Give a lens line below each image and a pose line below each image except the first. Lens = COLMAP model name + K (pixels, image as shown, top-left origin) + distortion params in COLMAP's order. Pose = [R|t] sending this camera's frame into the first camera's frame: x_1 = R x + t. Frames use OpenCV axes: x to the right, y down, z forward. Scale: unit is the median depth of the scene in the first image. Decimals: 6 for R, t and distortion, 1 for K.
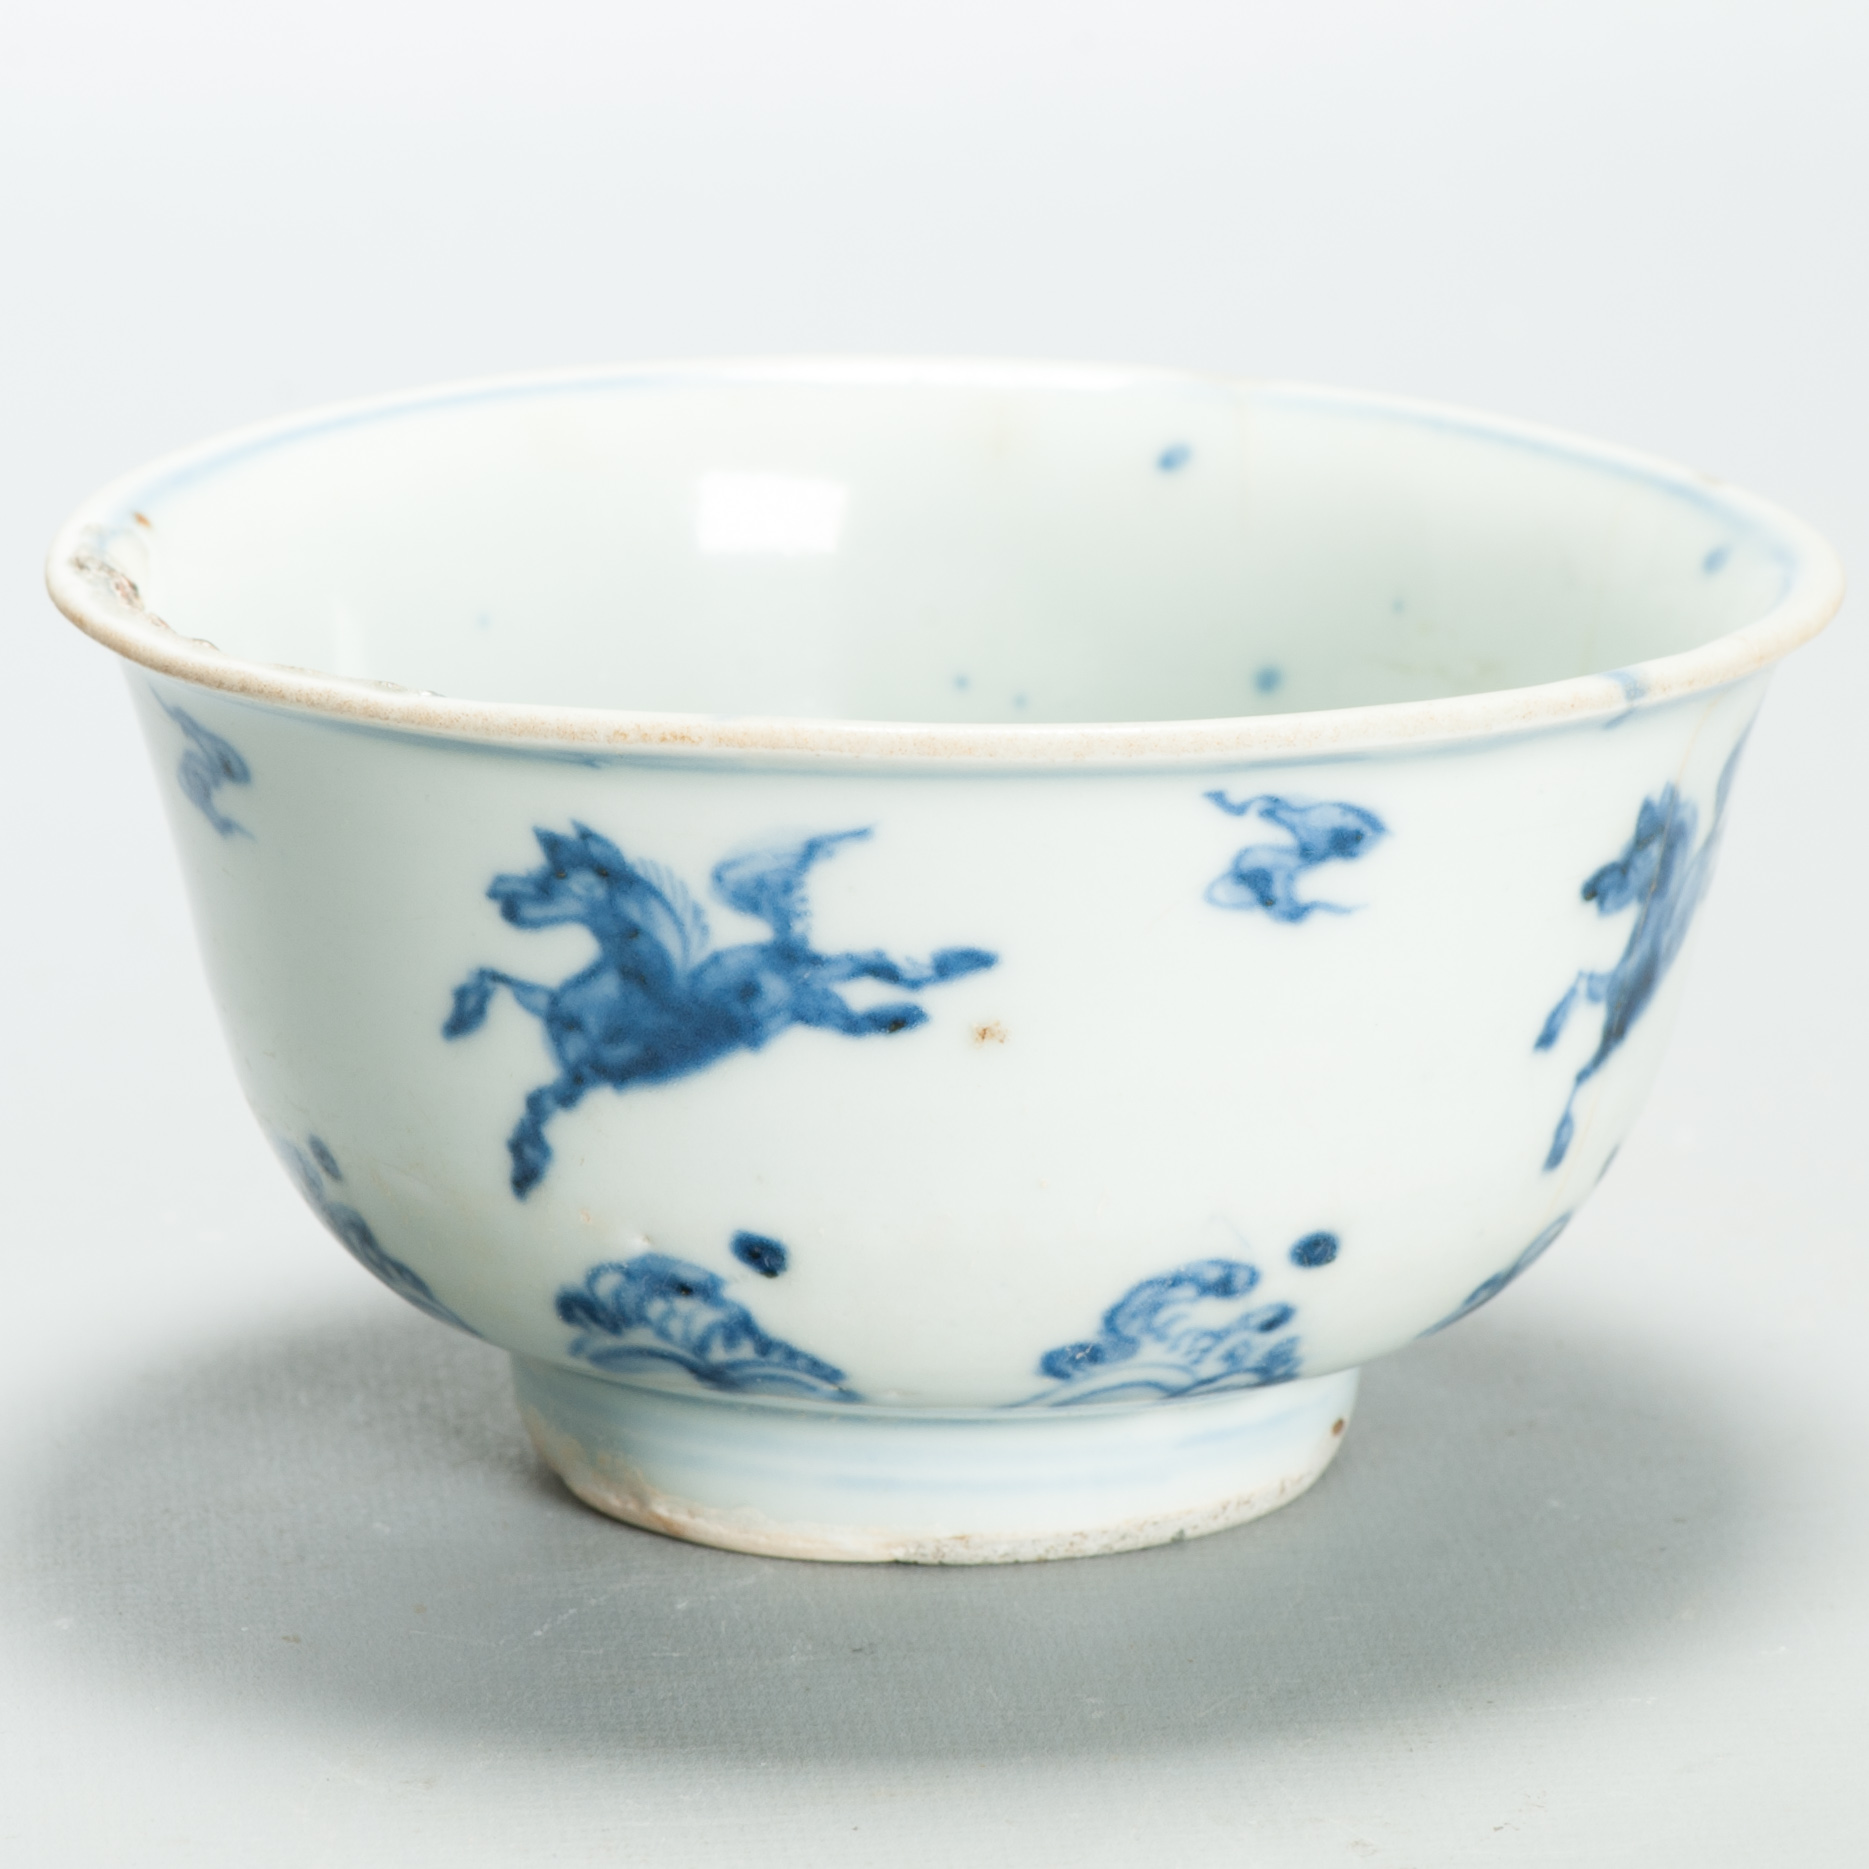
lens RADIAL K [[13618.4, 0, 1037.6], [0, 13618.4, 933.0], [0, 0, 1]] dist [-0.249301, -80.903319]
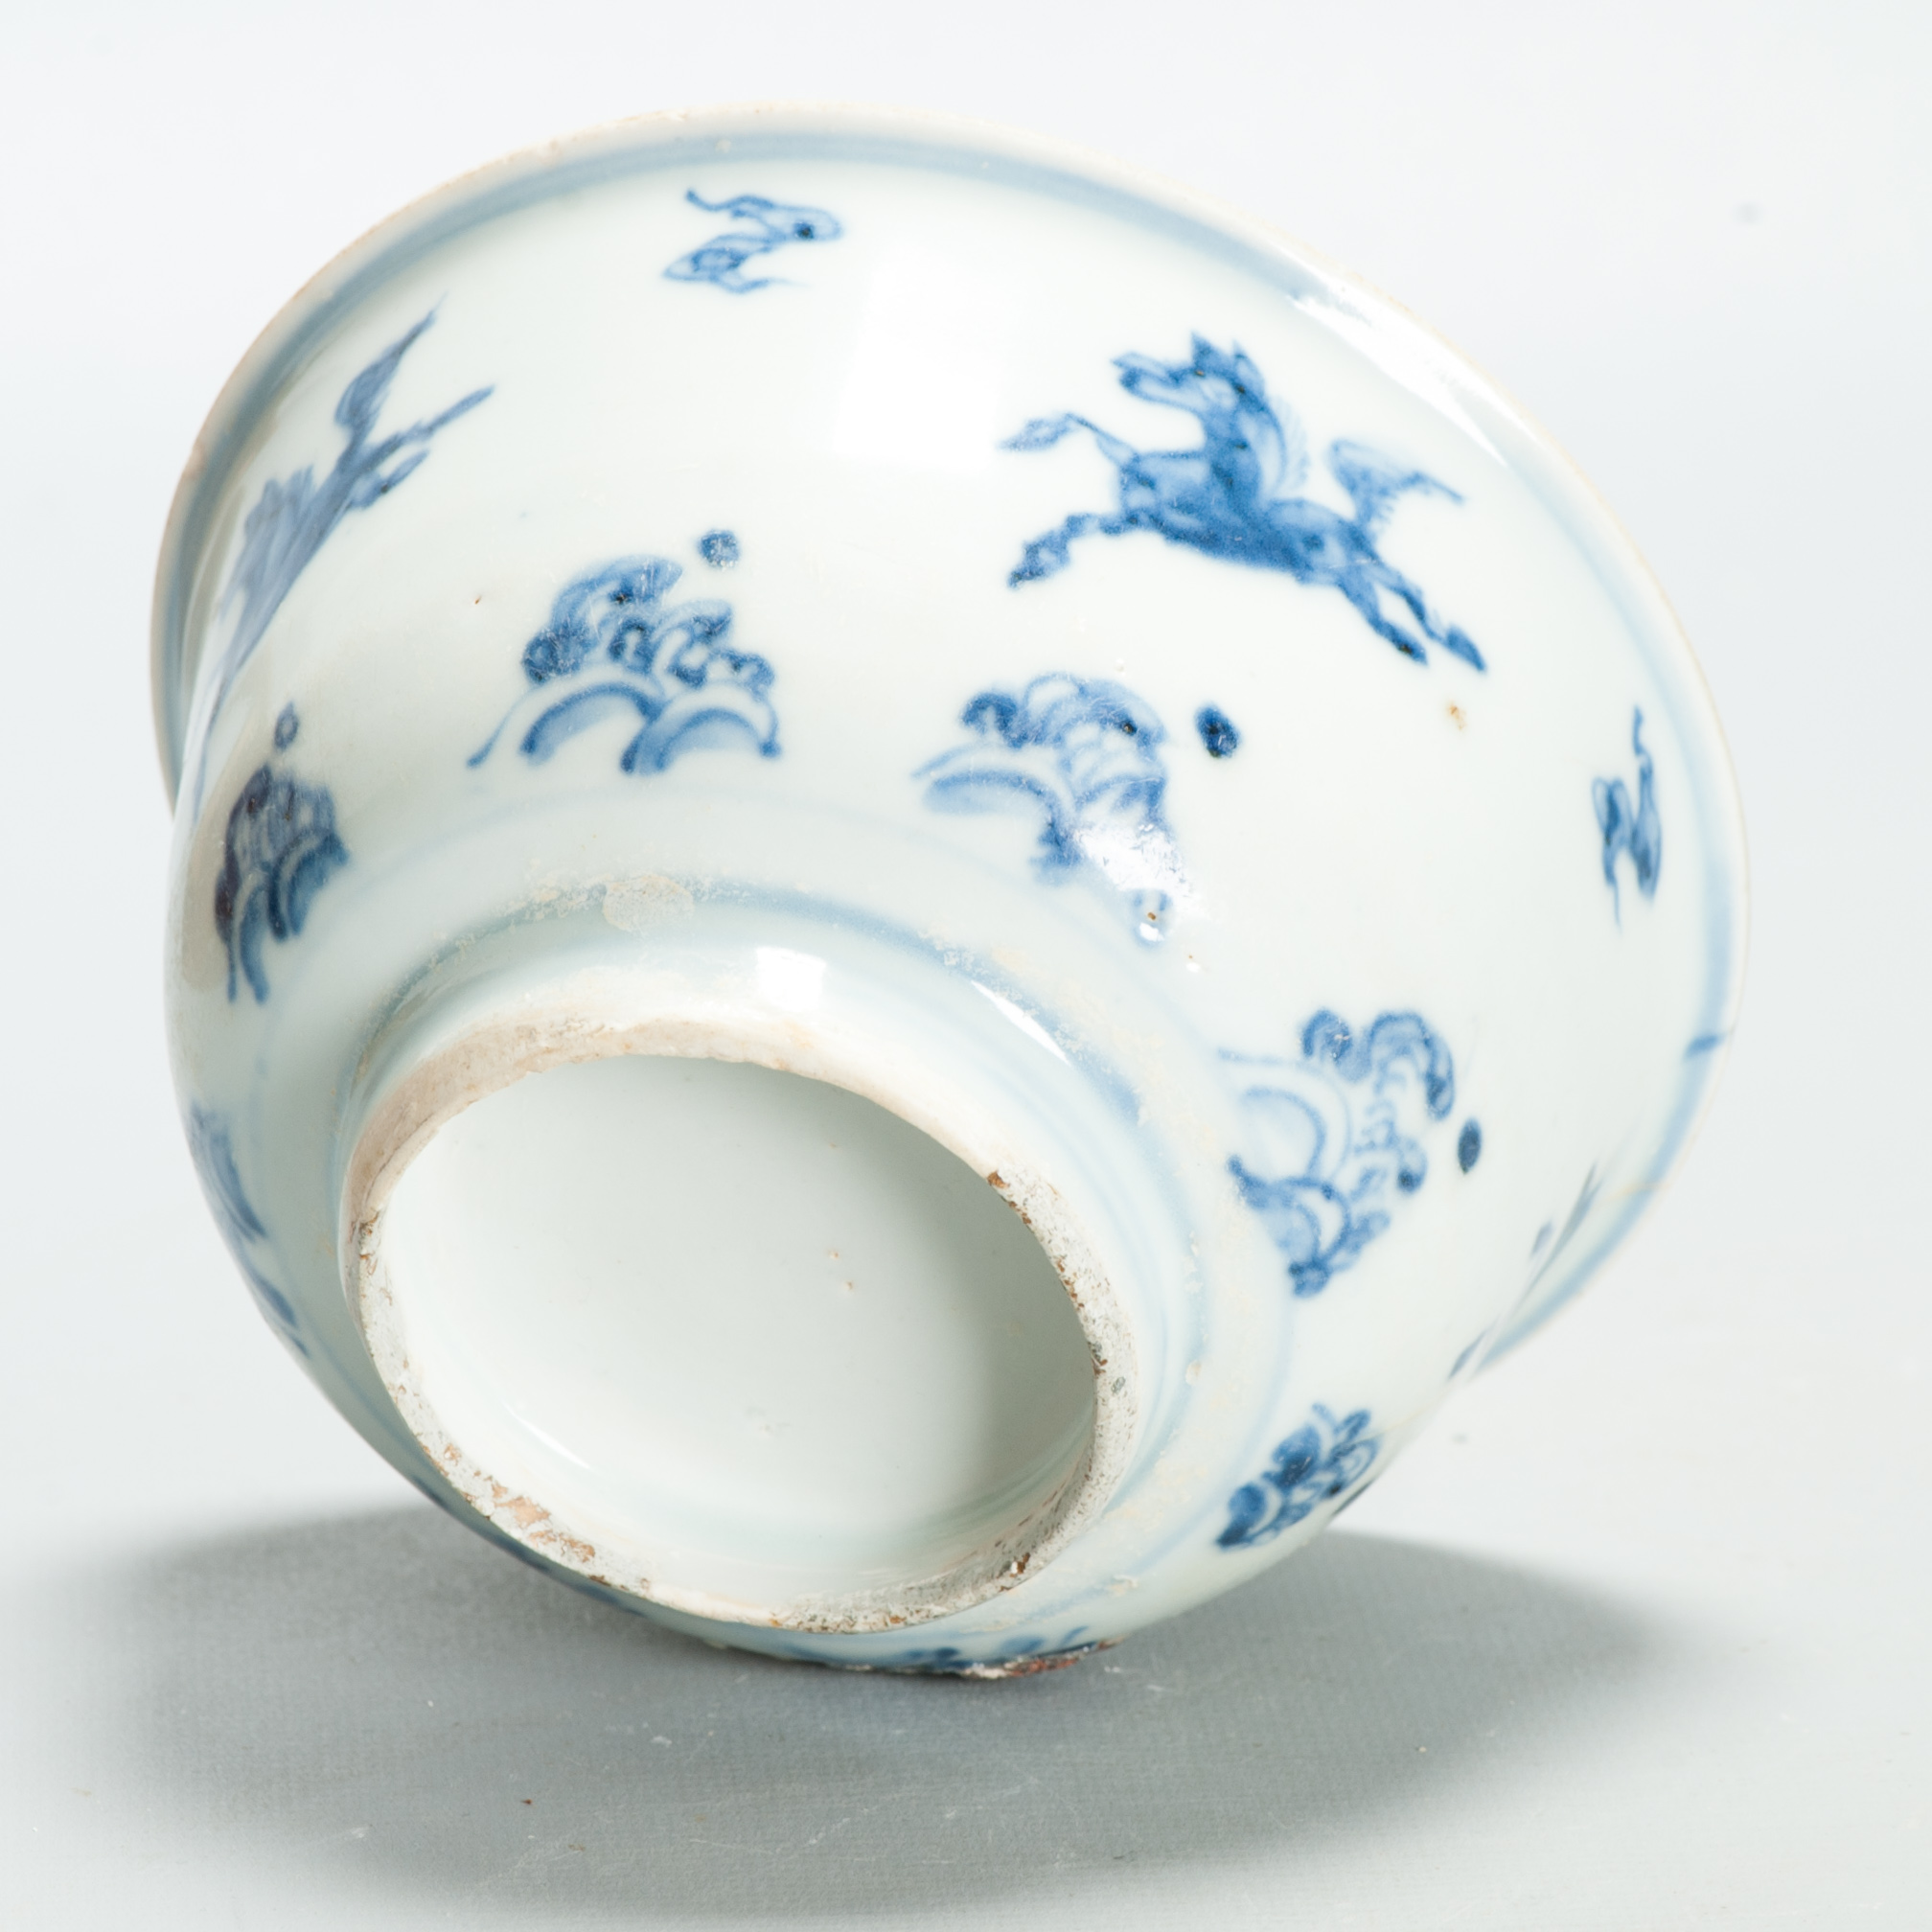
lens RADIAL K [[14077.5, 0, 1072.5], [0, 14077.5, 964.4], [0, 0, 1]] dist [-0.249301, -80.903319]
pose [[0.618297, 0.692954, 0.370843, -0.417846], [-0.021362, 0.486486, -0.873427, 0.981533], [-0.785654, 0.532115, 0.315596, 0.681159]]
